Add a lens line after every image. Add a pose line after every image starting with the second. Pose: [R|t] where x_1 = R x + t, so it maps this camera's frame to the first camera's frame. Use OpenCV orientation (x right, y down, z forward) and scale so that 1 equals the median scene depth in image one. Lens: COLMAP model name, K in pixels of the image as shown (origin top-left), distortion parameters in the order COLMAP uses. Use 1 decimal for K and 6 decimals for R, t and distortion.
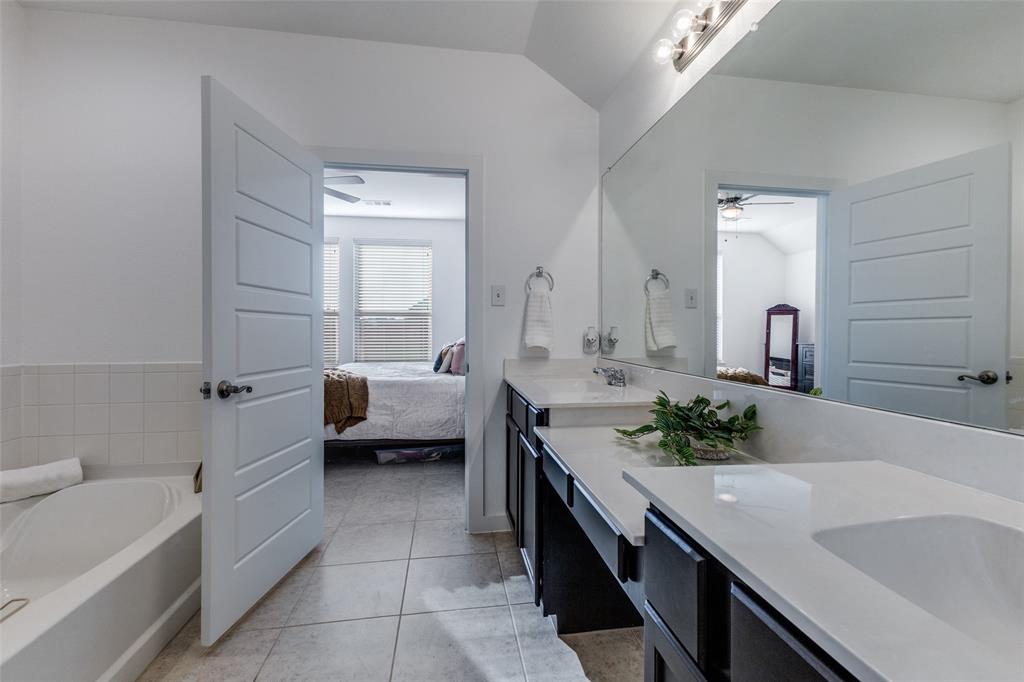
lens RADIAL K [[444.0, 0, 511.8], [0, 444.0, 337.6], [0, 0, 1]] dist [0.002152, 0.000261]
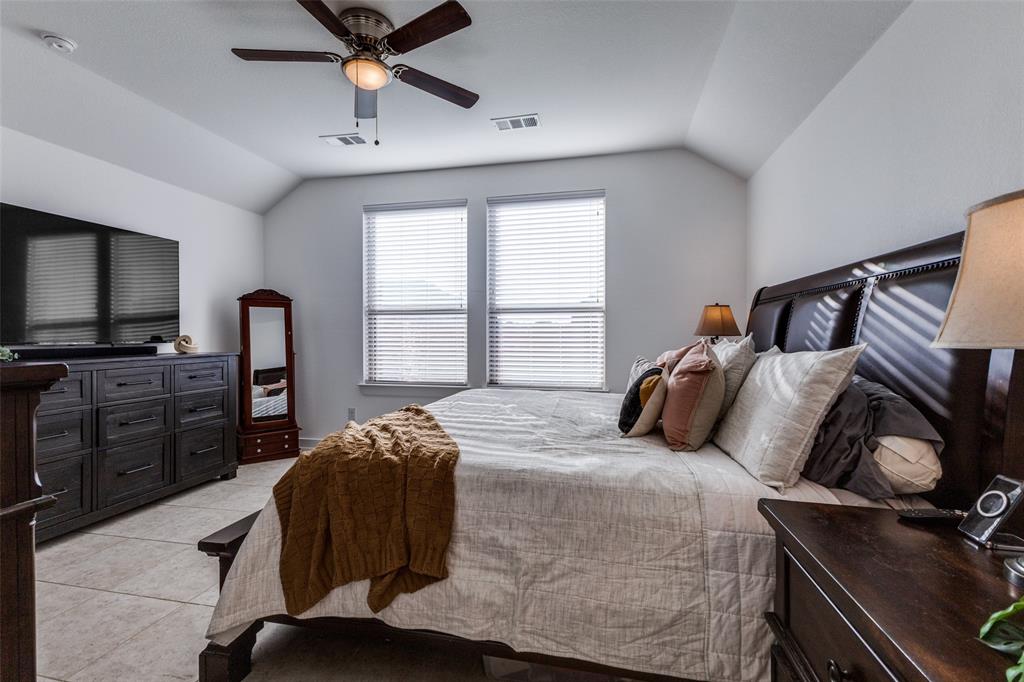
lens RADIAL K [[444.0, 0, 513.4], [0, 444.0, 337.5], [0, 0, 1]] dist [0.002152, 0.000261]
pose [[0.936458, -0.001384, -0.350778, -0.143491], [-0.003504, 0.999905, -0.013301, -0.010578], [0.350763, 0.013685, 0.936364, 0.660049]]
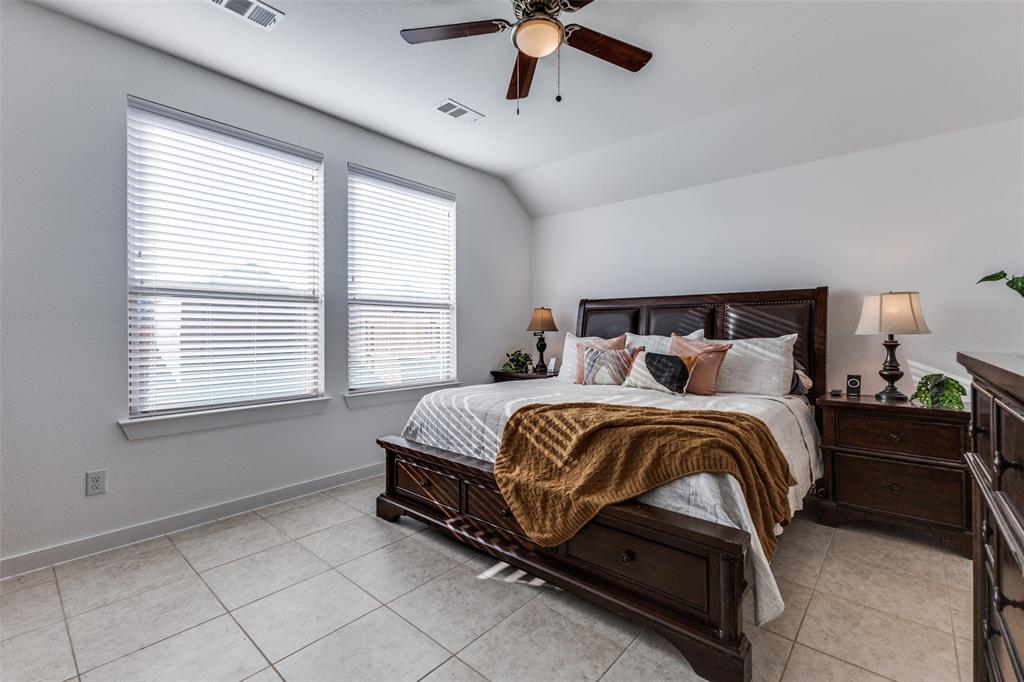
lens RADIAL K [[444.0, 0, 512.5], [0, 444.0, 331.2], [0, 0, 1]] dist [0.002152, 0.000261]
pose [[0.761360, -0.003942, 0.648318, -0.913472], [0.002862, 0.999992, 0.002720, -0.033675], [-0.648323, -0.000215, 0.761365, 0.772822]]
